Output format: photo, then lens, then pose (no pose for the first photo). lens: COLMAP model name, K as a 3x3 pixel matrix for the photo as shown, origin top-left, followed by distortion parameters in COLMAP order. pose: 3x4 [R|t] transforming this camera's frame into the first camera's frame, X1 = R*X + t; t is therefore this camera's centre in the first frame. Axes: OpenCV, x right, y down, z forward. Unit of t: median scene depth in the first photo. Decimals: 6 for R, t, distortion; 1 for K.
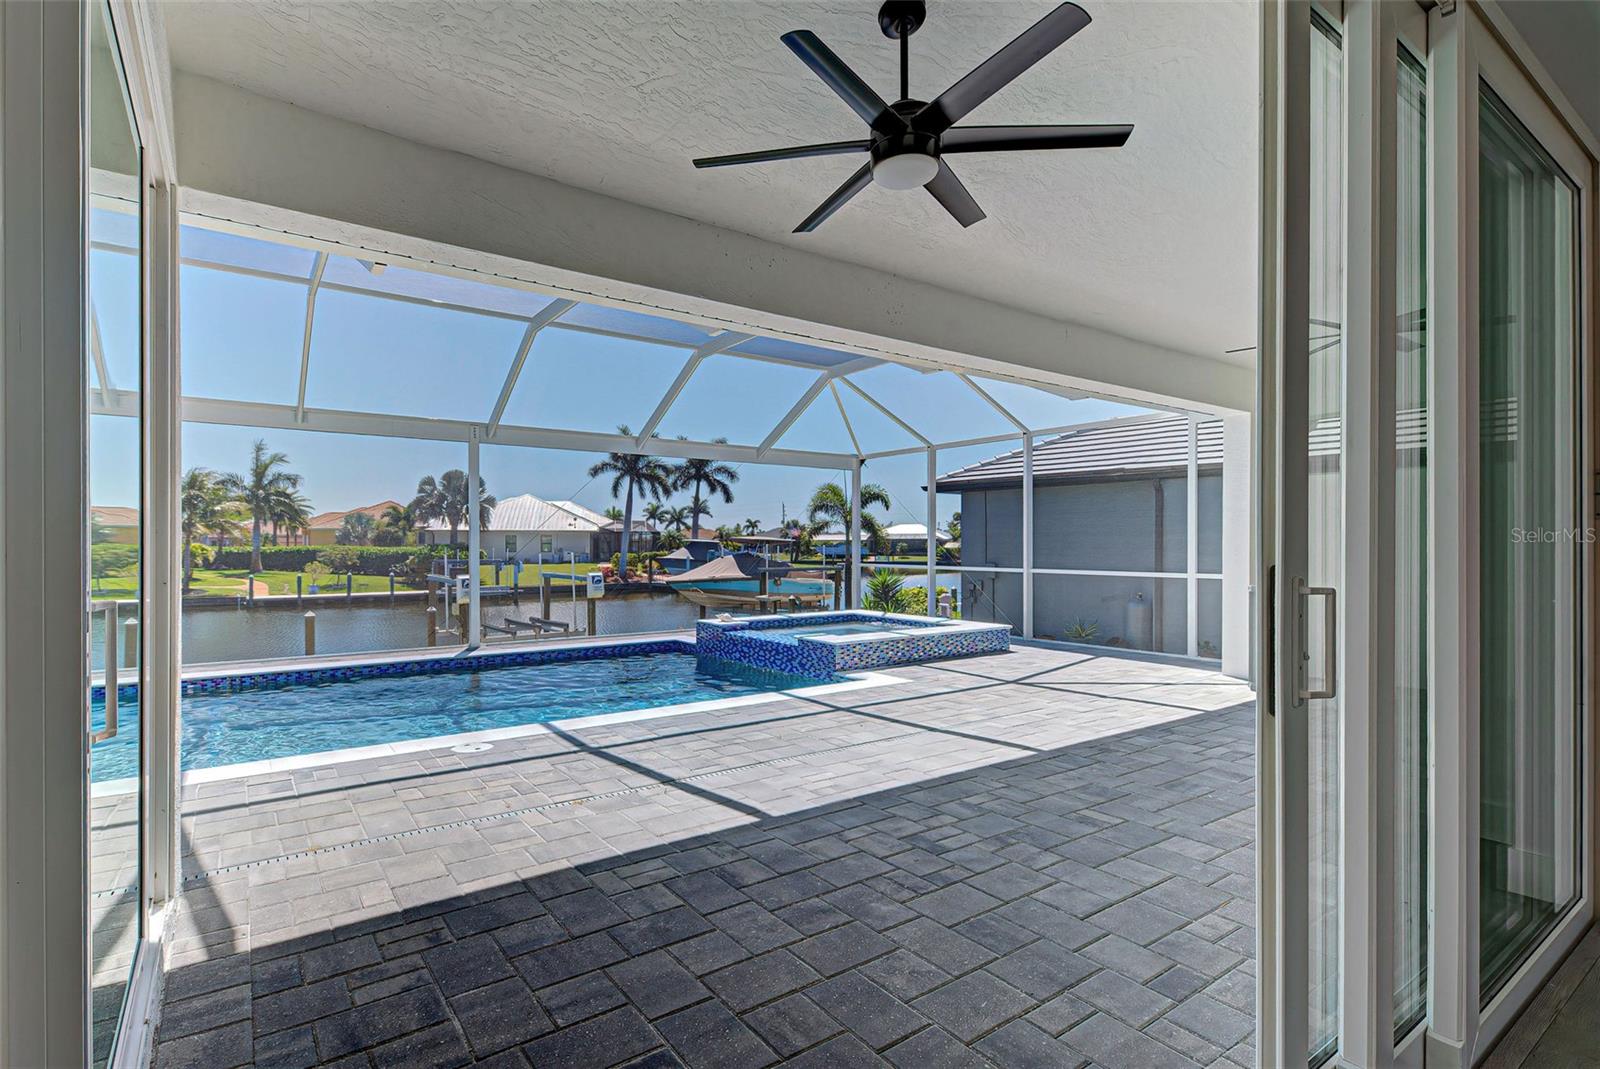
lens RADIAL K [[745.0, 0, 800.0], [0, 745.0, 534.5], [0, 0, 1]] dist [-0.000050, -0.000012]
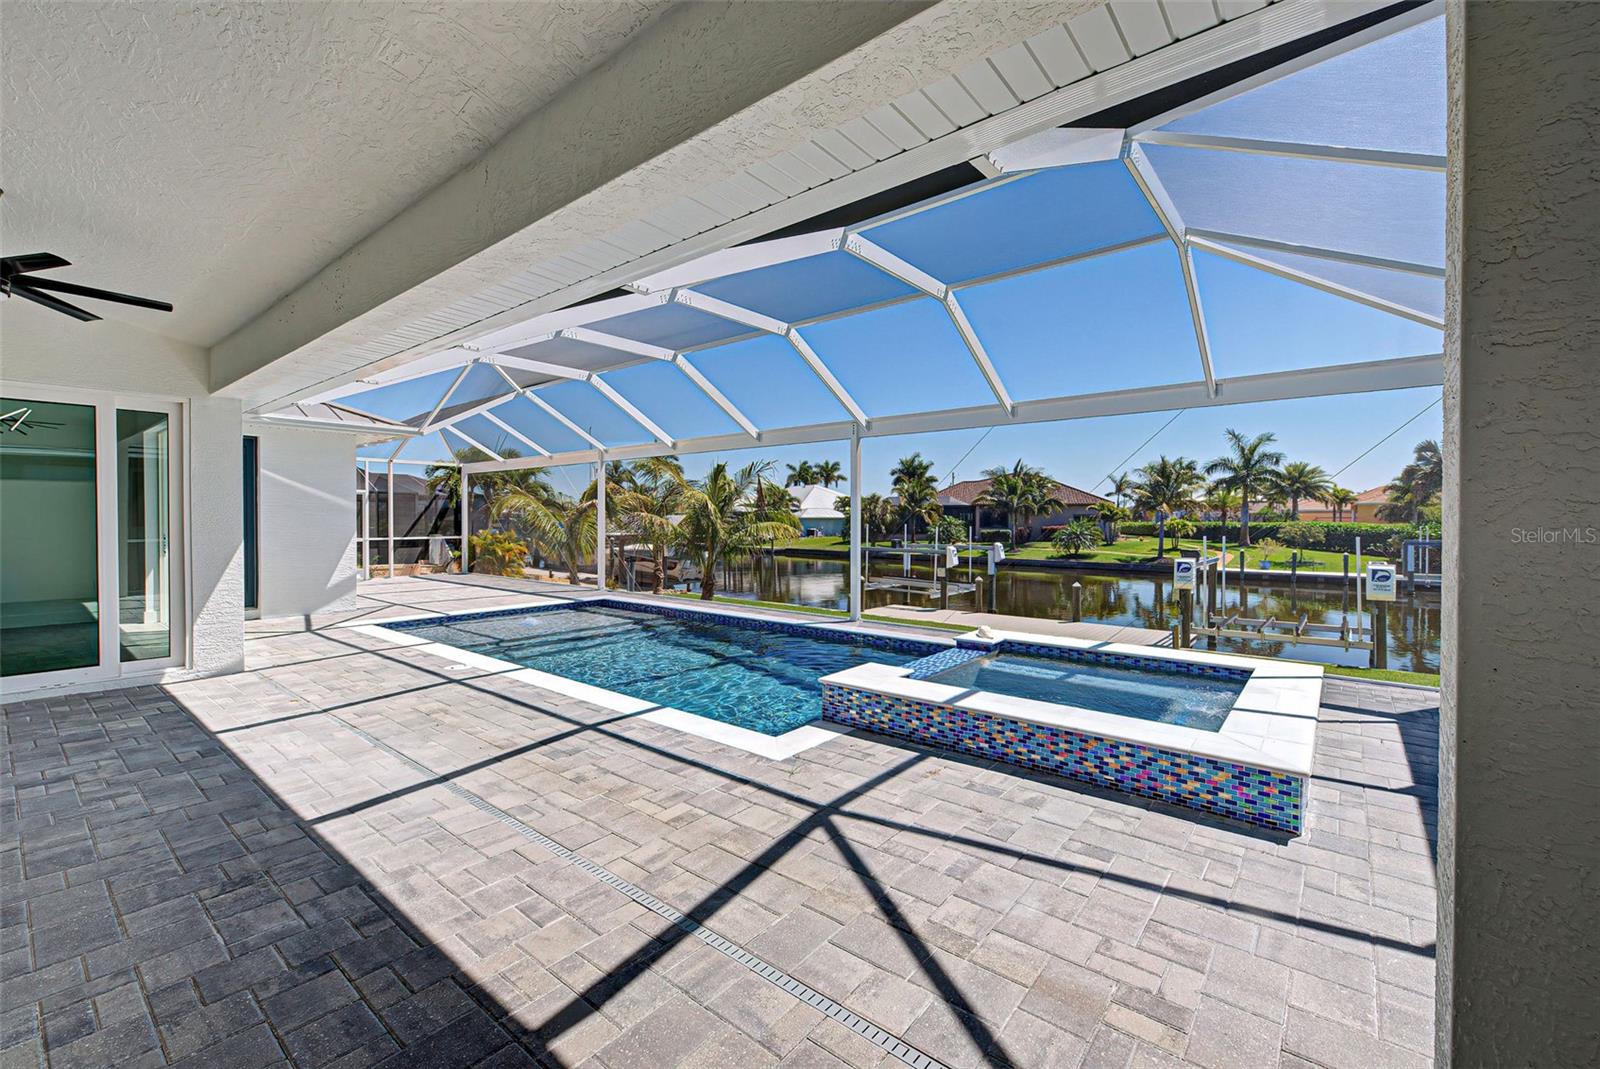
lens RADIAL K [[673.6, 0, 757.0], [0, 673.6, 539.3], [0, 0, 1]] dist [0.012817, 0.000341]
pose [[0.244873, 0.031039, -0.969058, 0.081712], [0.010748, 0.999339, 0.034725, -0.001476], [0.969496, -0.018919, 0.244378, 0.098043]]
